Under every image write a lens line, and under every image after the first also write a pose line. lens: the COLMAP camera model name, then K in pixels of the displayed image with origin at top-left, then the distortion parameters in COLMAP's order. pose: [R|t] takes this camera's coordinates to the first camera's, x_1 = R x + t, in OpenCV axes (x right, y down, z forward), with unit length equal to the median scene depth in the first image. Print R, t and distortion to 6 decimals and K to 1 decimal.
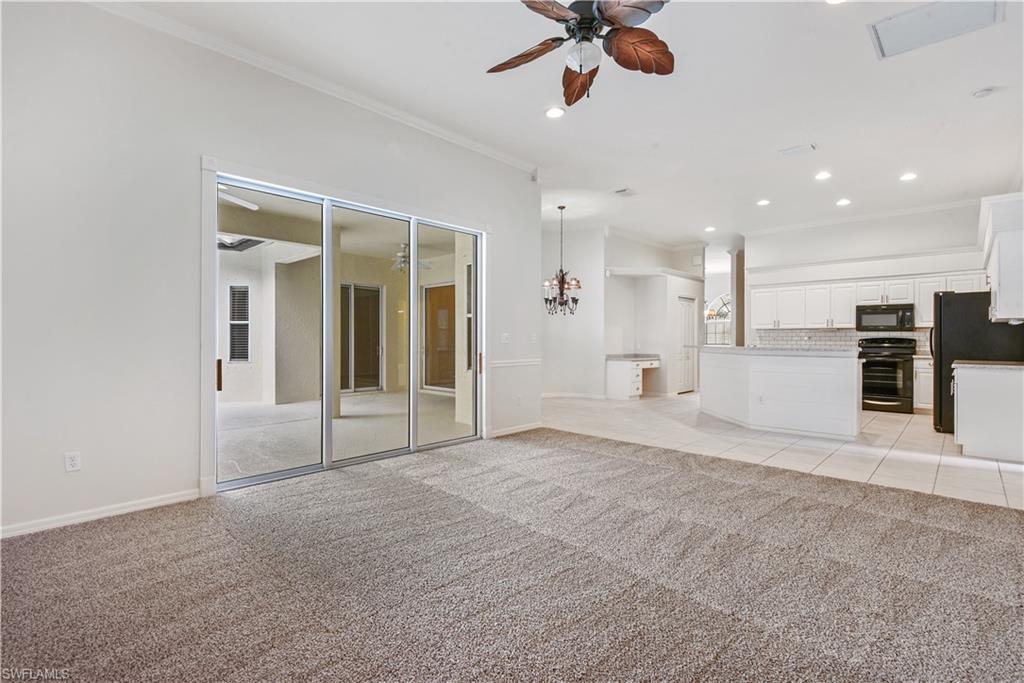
lens RADIAL K [[483.1, 0, 503.7], [0, 483.1, 338.1], [0, 0, 1]] dist [0.014737, -0.012000]
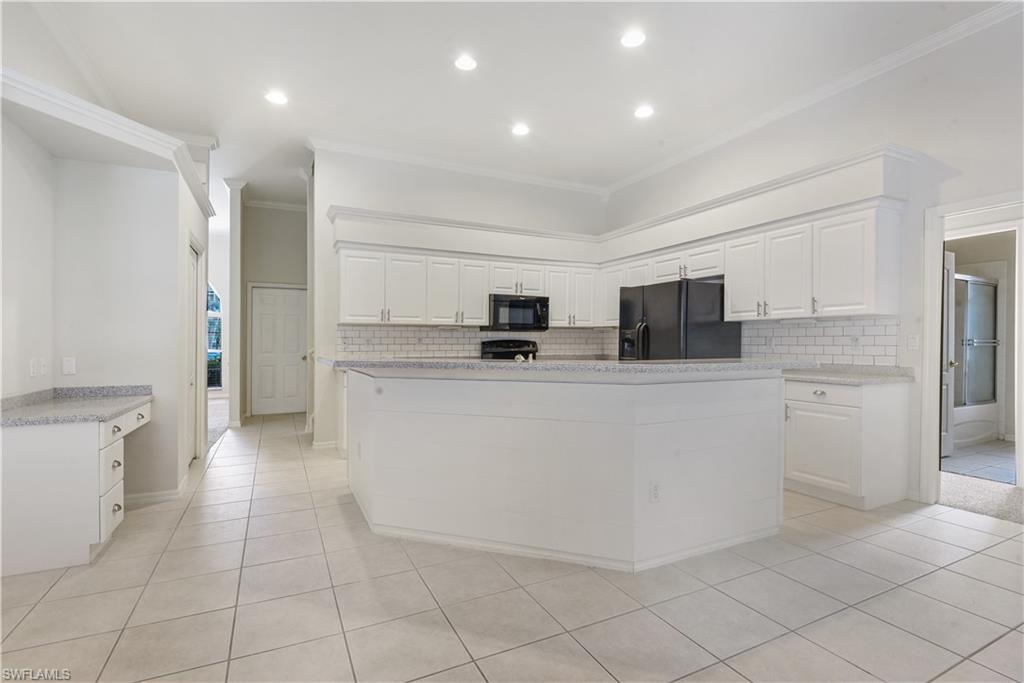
lens RADIAL K [[483.1, 0, 512.7], [0, 483.1, 341.6], [0, 0, 1]] dist [0.014737, -0.012000]
pose [[0.328171, 0.000495, 0.944618, 0.084107], [-0.000322, 1.000000, -0.000412, 0.001965], [-0.944618, -0.000169, 0.328171, 0.760453]]
